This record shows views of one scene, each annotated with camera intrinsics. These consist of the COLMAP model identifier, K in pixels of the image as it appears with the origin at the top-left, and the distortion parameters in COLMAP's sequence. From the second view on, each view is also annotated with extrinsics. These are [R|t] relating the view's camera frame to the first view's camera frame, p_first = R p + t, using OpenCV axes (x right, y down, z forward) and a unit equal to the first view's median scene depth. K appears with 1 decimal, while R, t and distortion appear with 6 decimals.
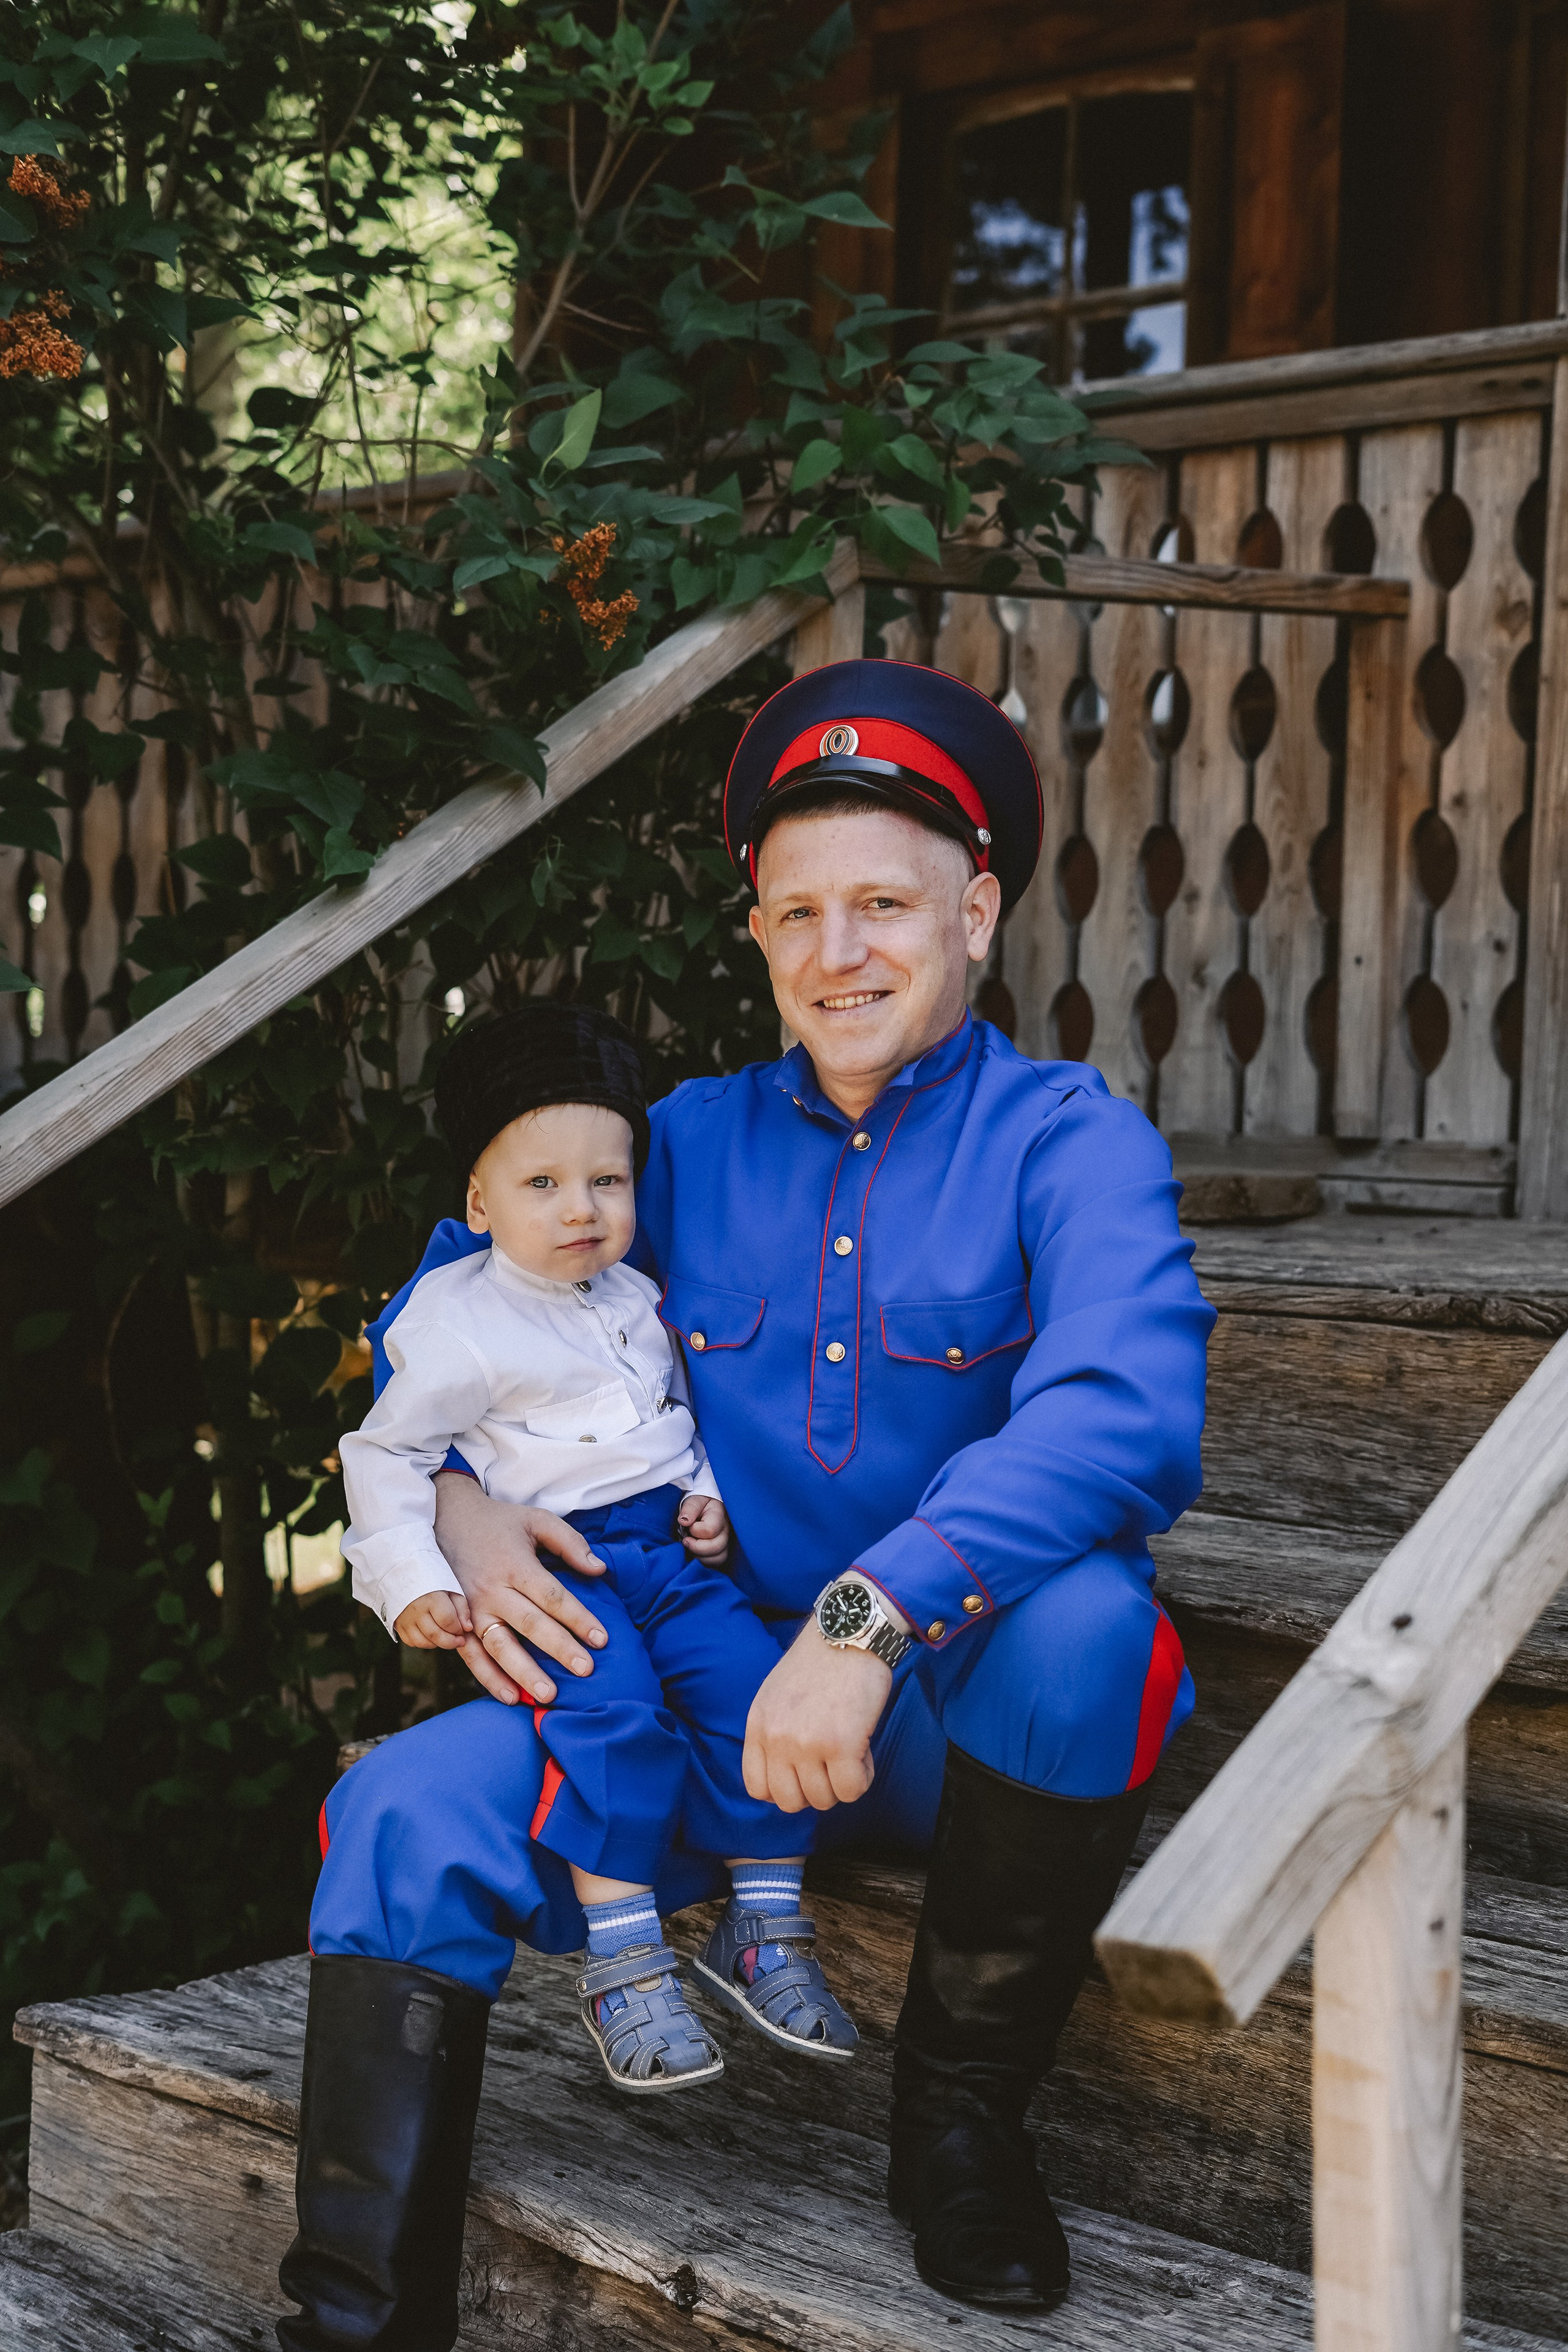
lens RADIAL K [[3429.0, 0, 825.4], [0, 3429.0, 1156.1], [0, 0, 1]] dist [-0.000643, 0.000000]
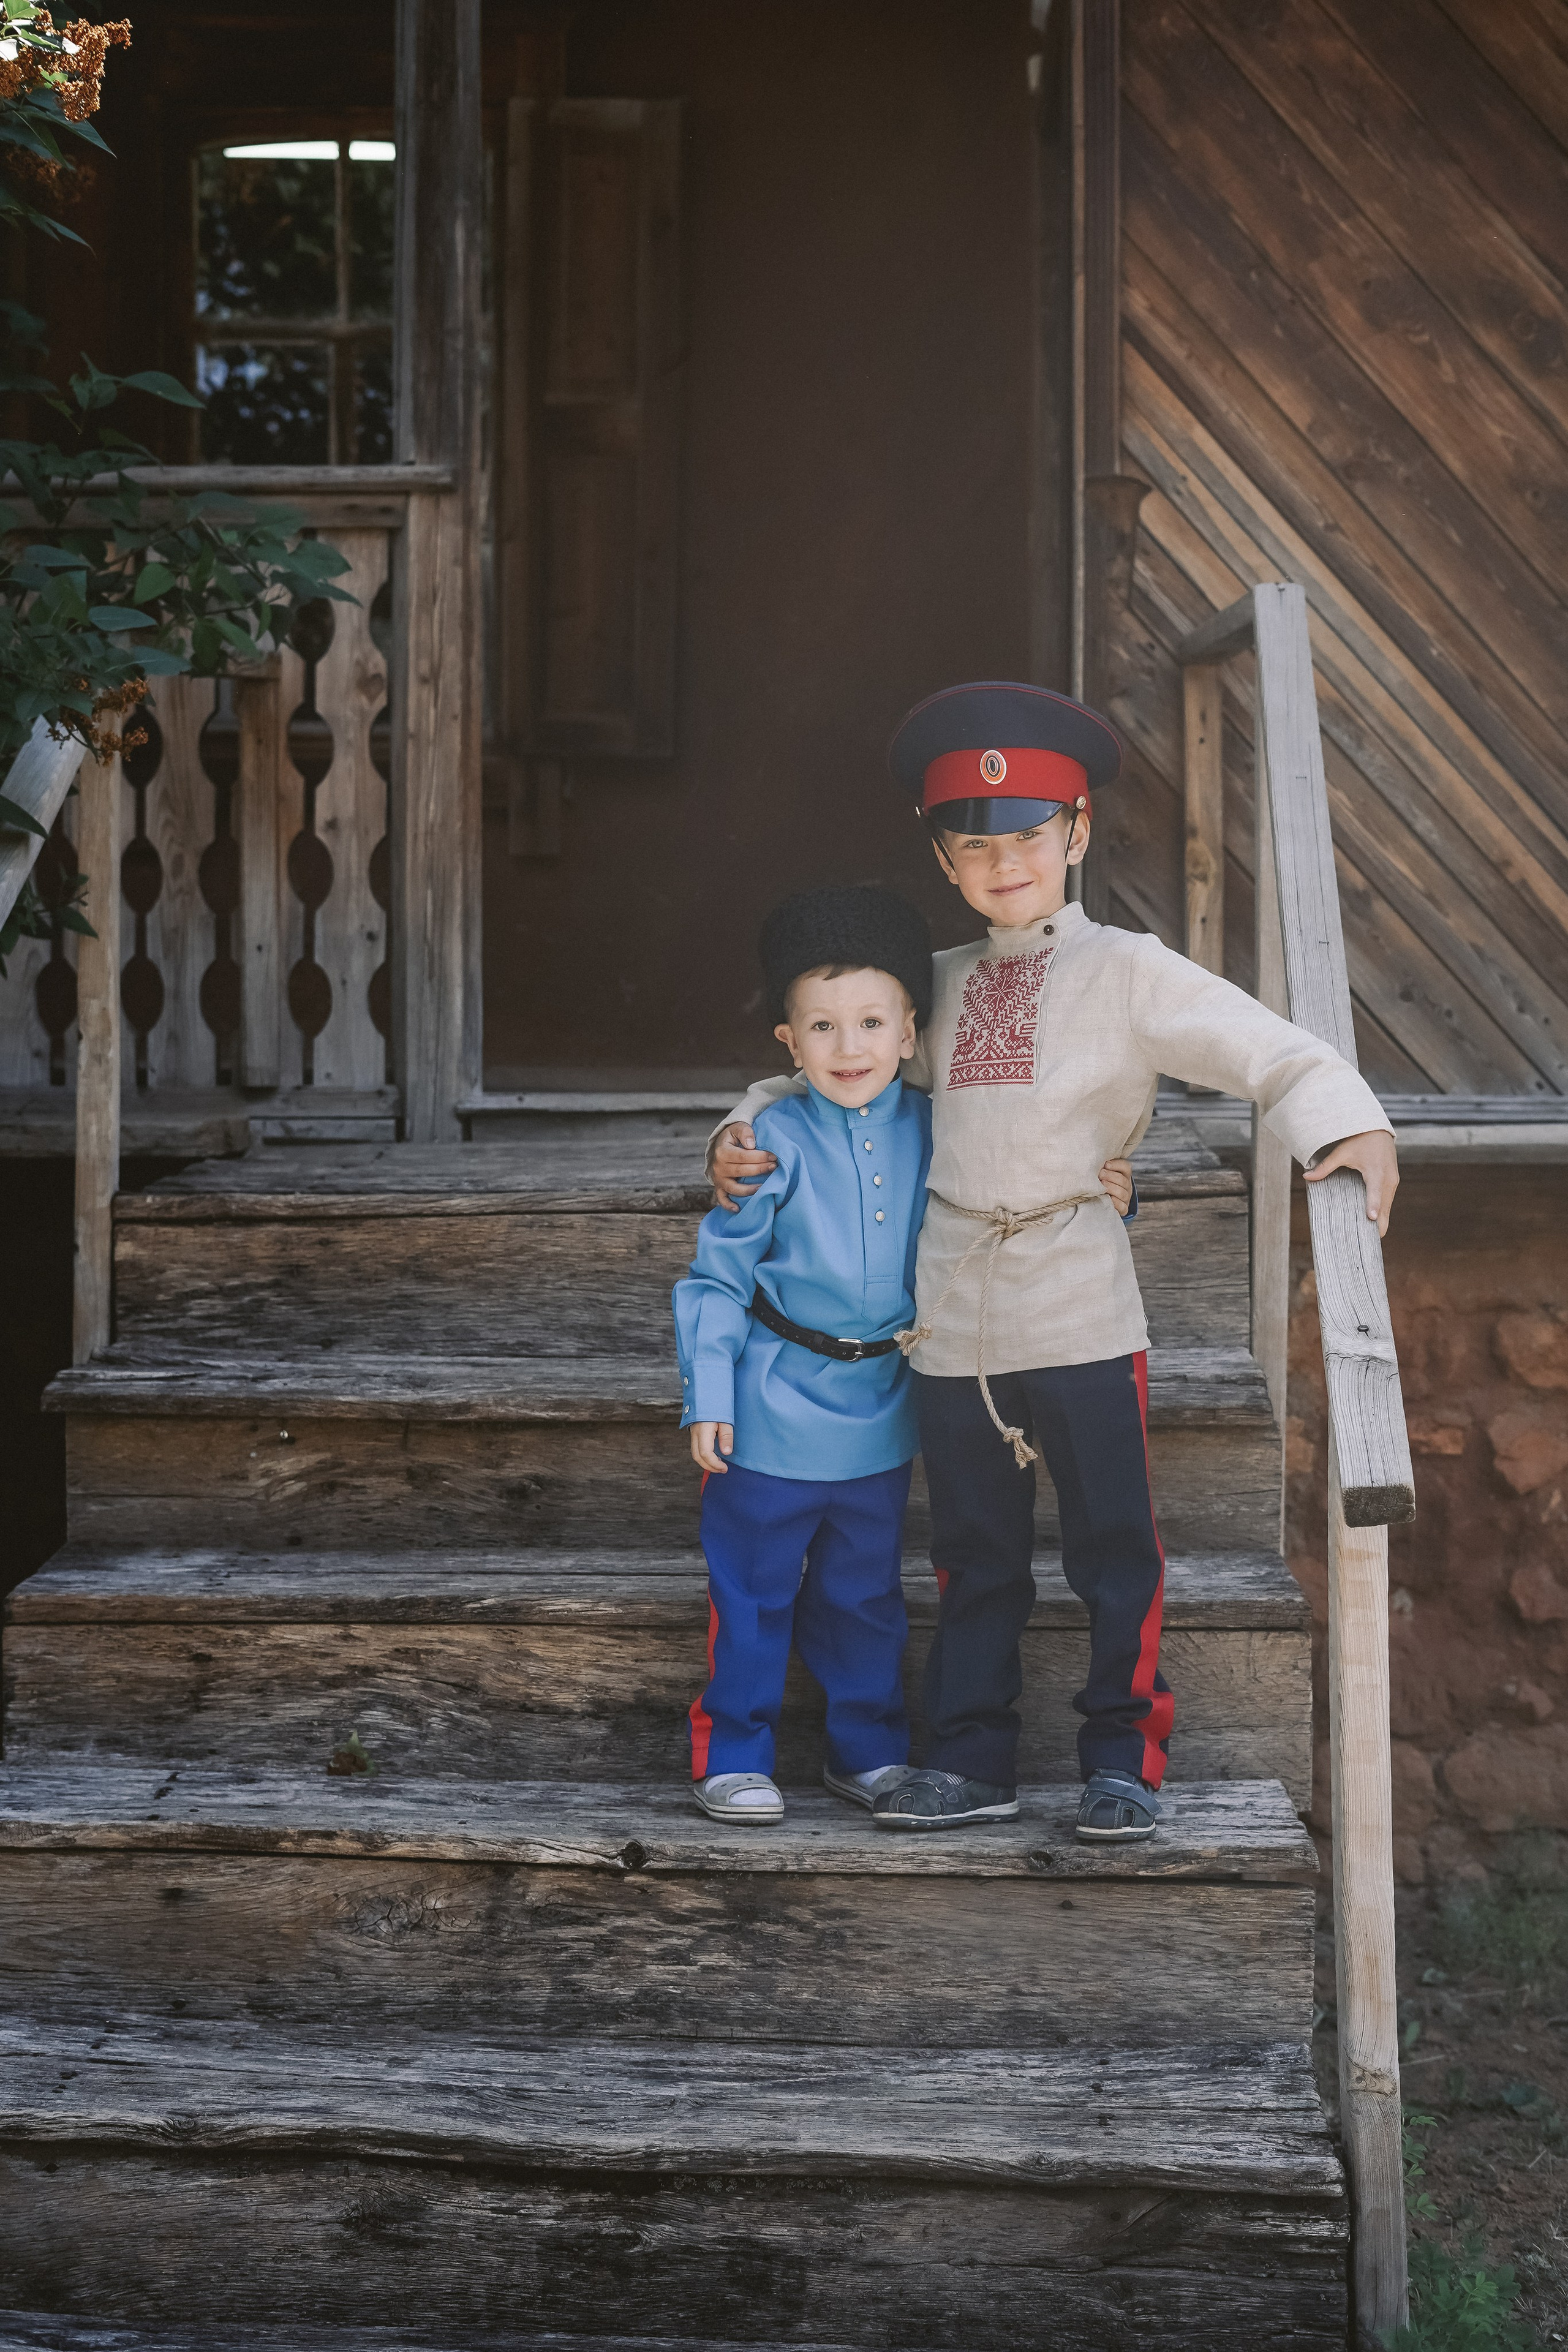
lens RADIAL K [[3429.0, 0, 793.5], [0, 3429.0, 1187.3], [0, 0, 1]] dist [-0.000643, 0.000000]
pose [[0.773118, -0.059128, 0.631500, -0.520354], [0.038479, 0.998184, 0.046352, -0.019969], [-0.633093, -0.011536, 0.773989, -0.124993]]
